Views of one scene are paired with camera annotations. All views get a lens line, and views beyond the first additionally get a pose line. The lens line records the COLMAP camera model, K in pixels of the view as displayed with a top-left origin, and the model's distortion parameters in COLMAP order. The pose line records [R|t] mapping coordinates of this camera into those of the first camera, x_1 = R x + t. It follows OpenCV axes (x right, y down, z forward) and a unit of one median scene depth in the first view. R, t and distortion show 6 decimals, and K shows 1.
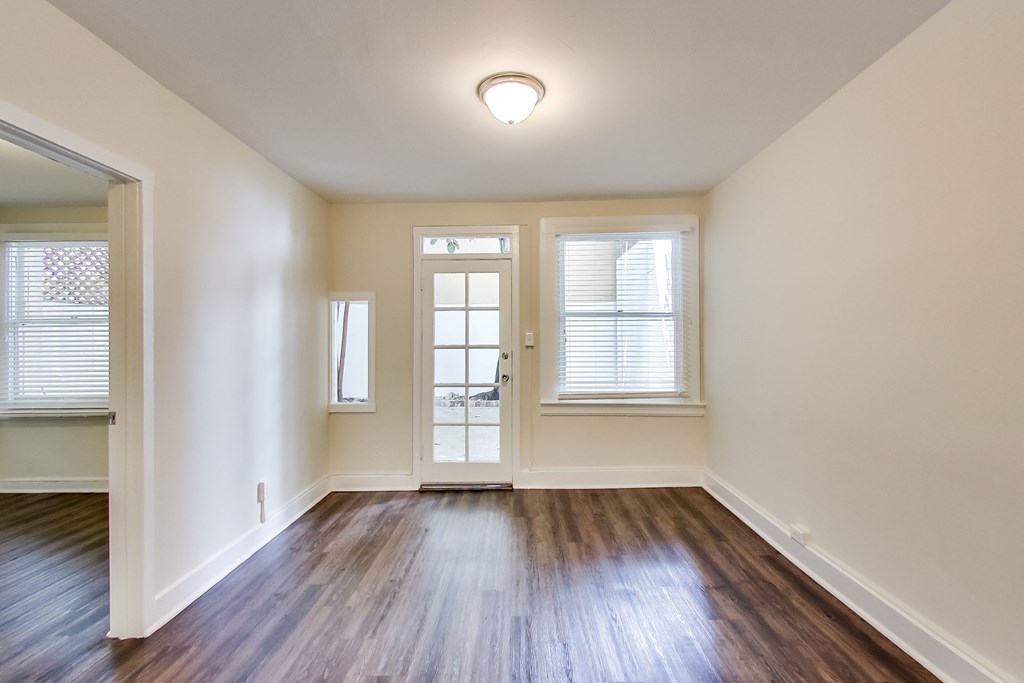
lens RADIAL K [[416.9, 0, 512.0], [0, 416.9, 341.5], [0, 0, 1]] dist [-0.001044, -0.000099]
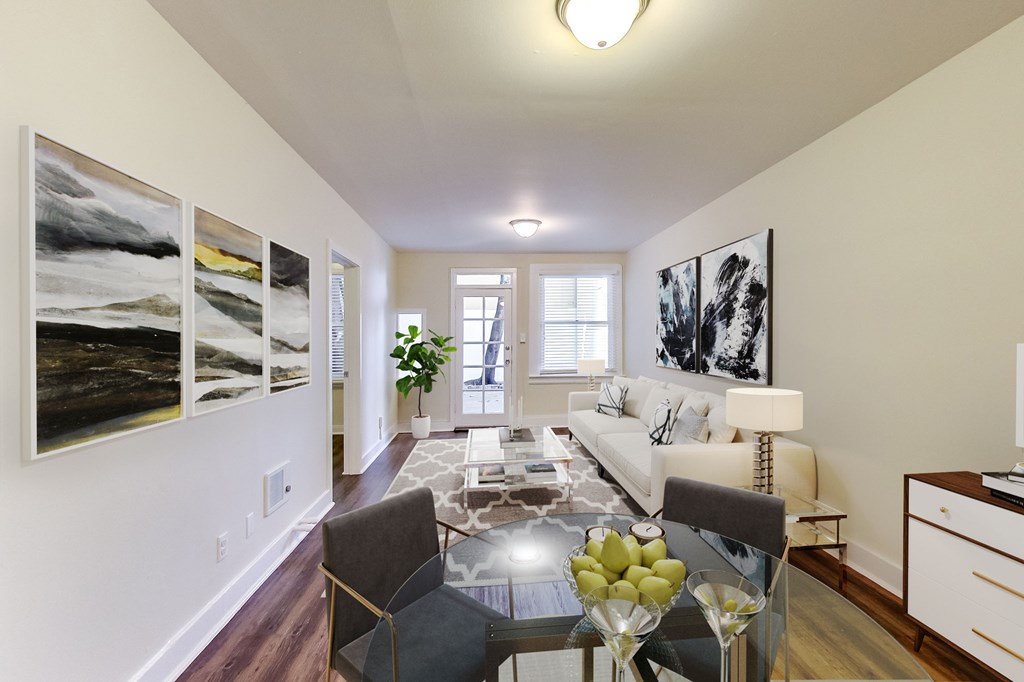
lens RADIAL K [[416.9, 0, 512.0], [0, 416.9, 341.0], [0, 0, 1]] dist [-0.001044, -0.000099]
pose [[0.996196, 0.001151, 0.087133, -0.143420], [-0.001489, 0.999992, 0.003821, 0.000997], [-0.087128, -0.003936, 0.996189, -0.634804]]
